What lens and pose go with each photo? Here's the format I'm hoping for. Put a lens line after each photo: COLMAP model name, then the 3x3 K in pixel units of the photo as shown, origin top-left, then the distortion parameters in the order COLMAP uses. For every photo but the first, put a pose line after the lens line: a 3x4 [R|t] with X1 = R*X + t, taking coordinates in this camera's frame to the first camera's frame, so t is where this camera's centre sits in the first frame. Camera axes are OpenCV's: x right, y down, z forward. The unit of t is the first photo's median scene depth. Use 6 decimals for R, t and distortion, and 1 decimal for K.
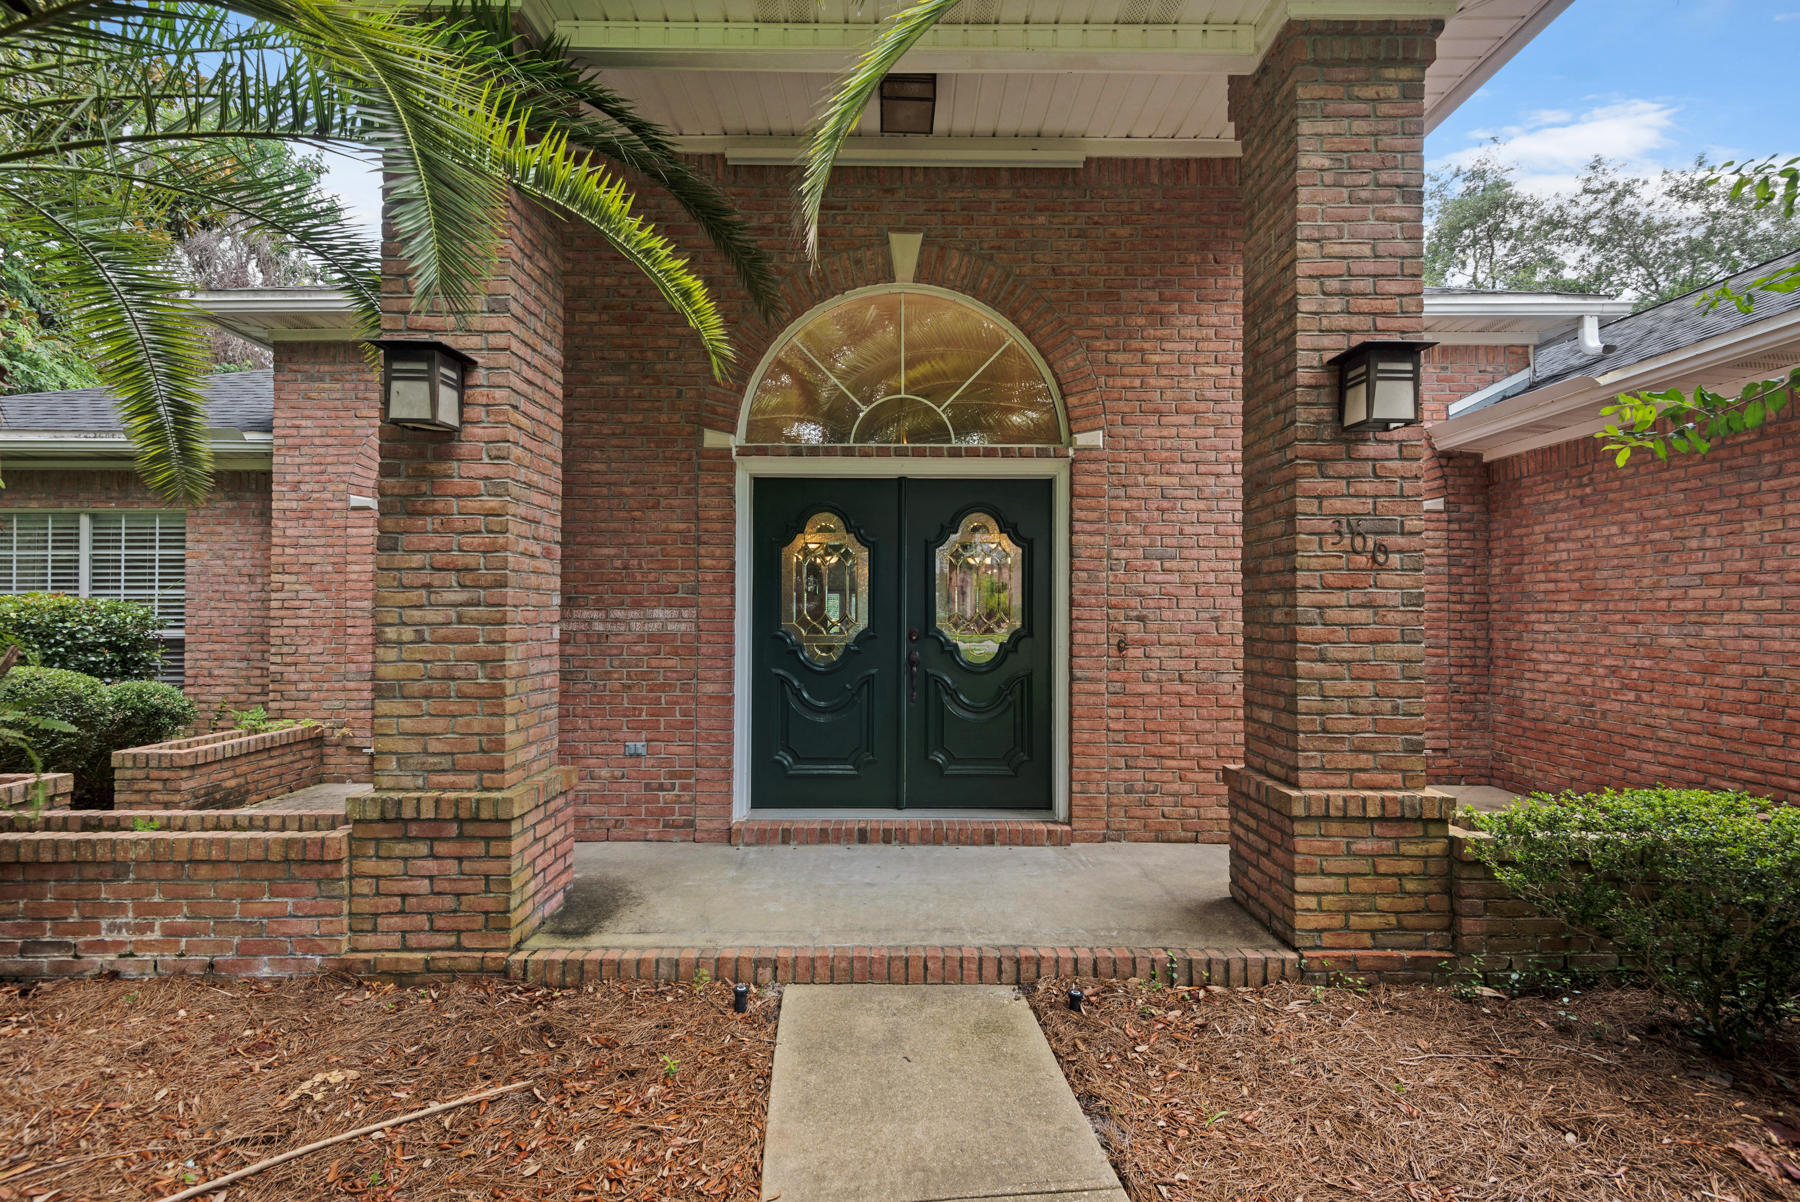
lens RADIAL K [[807.0, 0, 901.0], [0, 807.0, 600.9], [0, 0, 1]] dist [-0.001385, -0.001341]
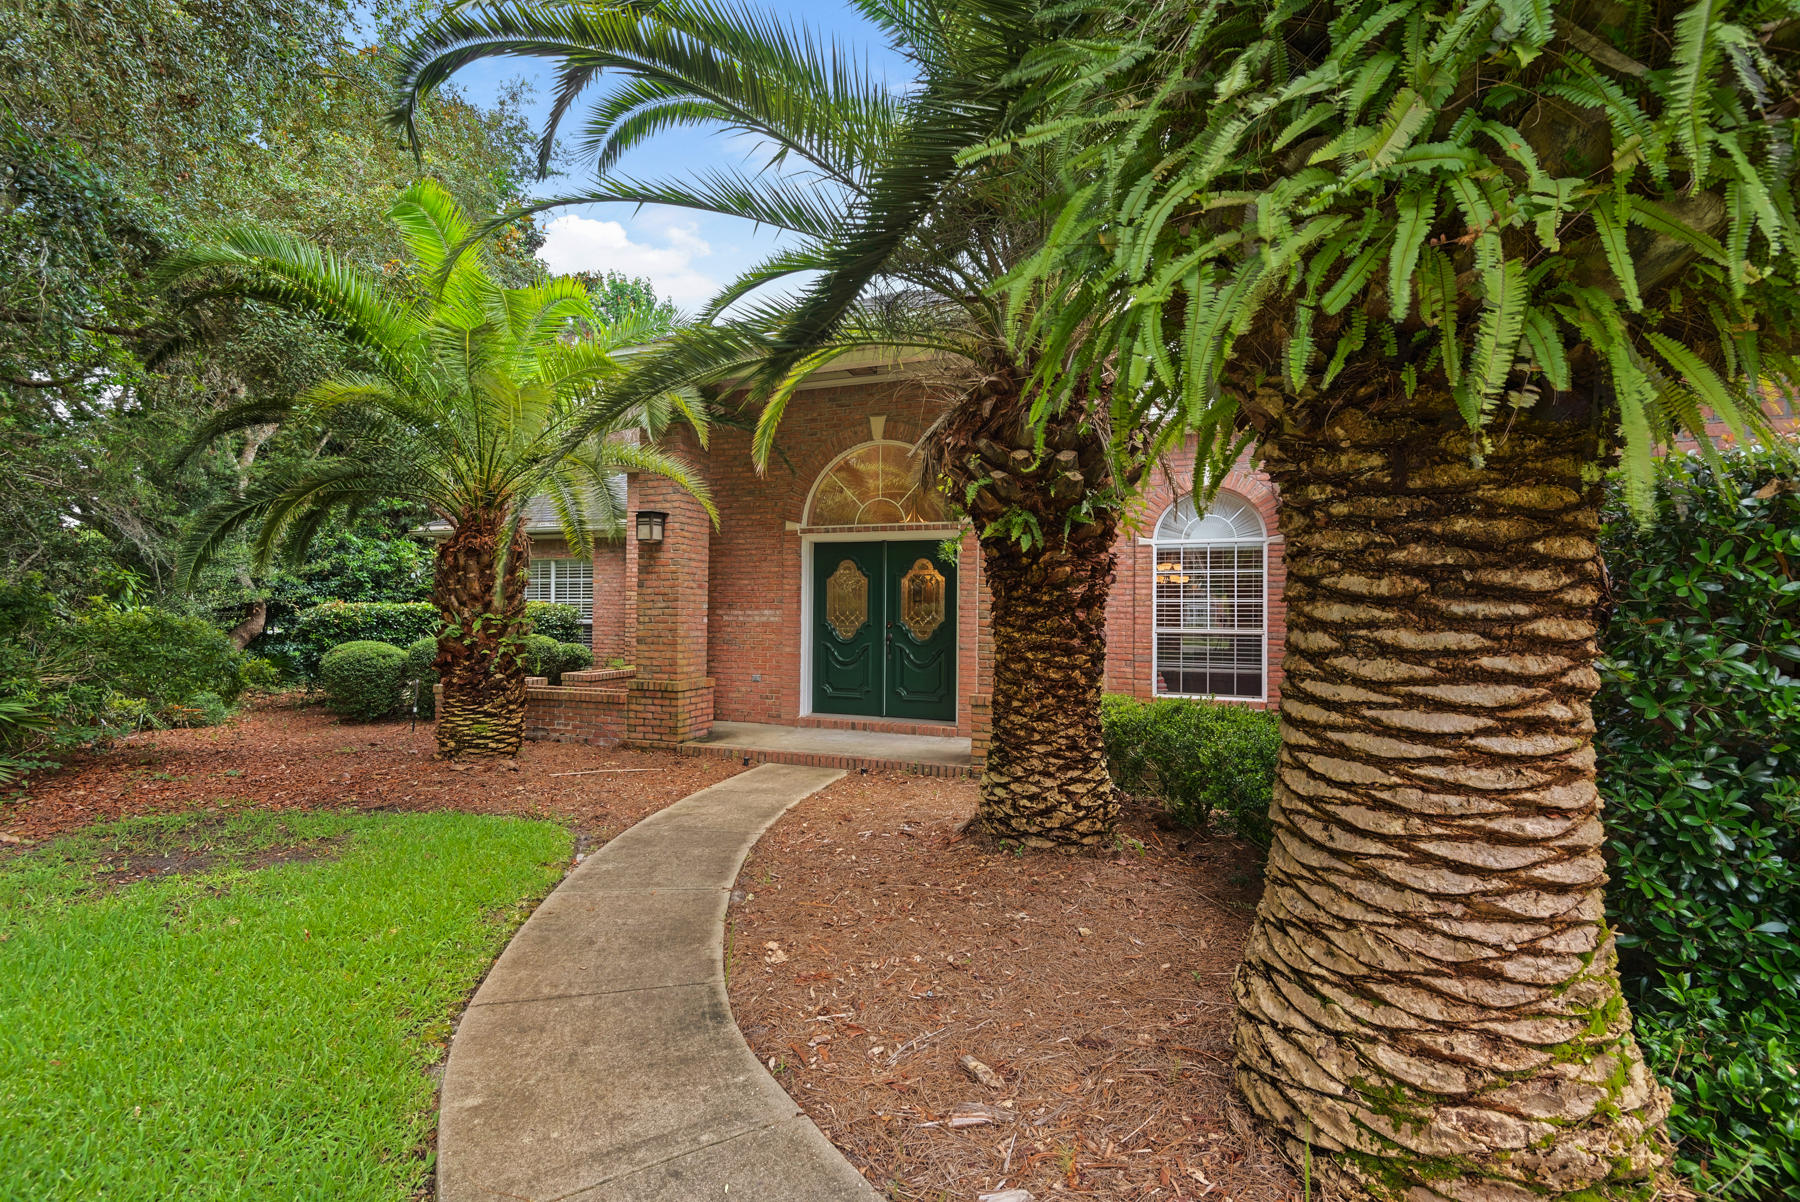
lens RADIAL K [[807.0, 0, 903.8], [0, 807.0, 601.2], [0, 0, 1]] dist [-0.001385, -0.001341]
pose [[0.926703, 0.000370, -0.375794, 0.778367], [-0.000648, 1.000000, -0.000614, -0.011673], [0.375793, 0.000812, 0.926703, -0.754098]]
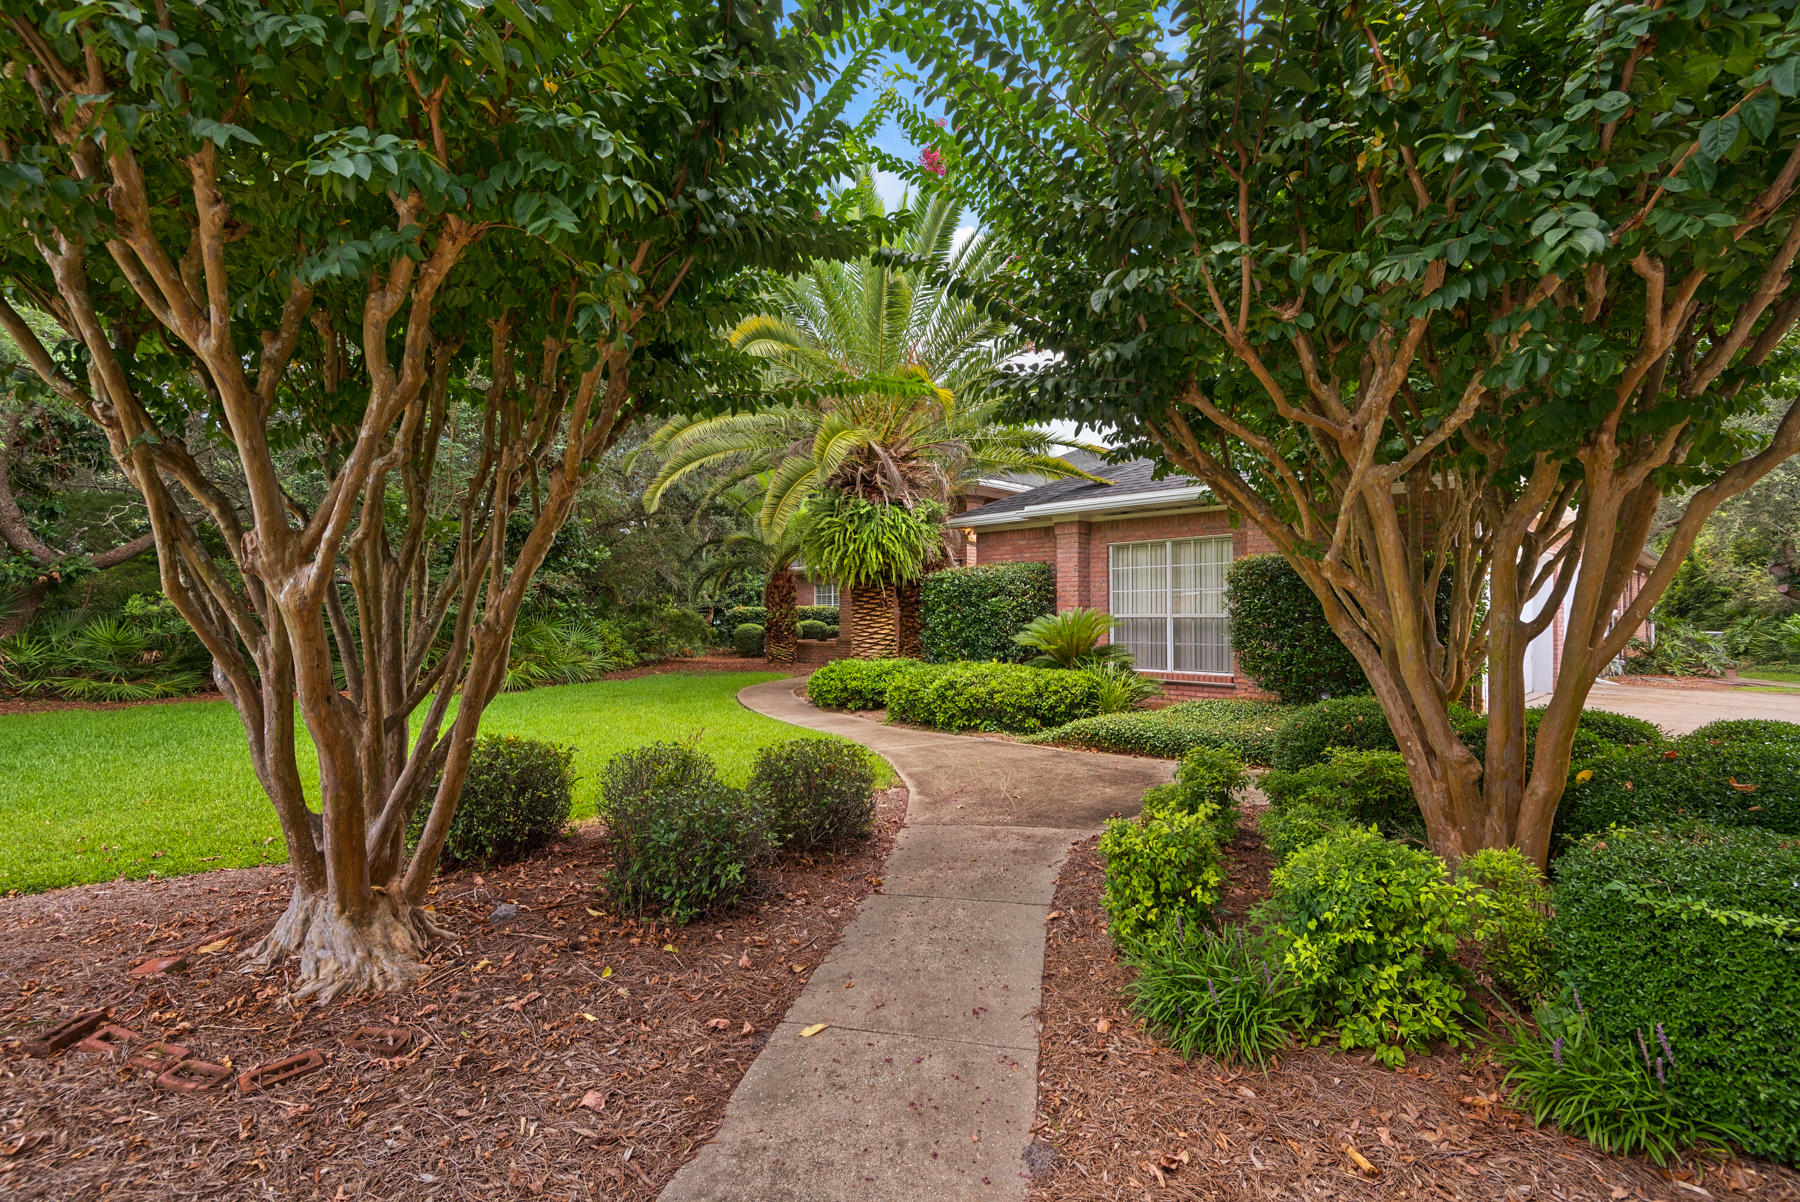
lens RADIAL K [[807.0, 0, 900.0], [0, 807.0, 607.7], [0, 0, 1]] dist [-0.001385, -0.001341]
pose [[0.681526, -0.003879, -0.731784, 2.652338], [0.005393, 0.999985, -0.000278, 0.004768], [0.731774, -0.003757, 0.681537, -1.860484]]
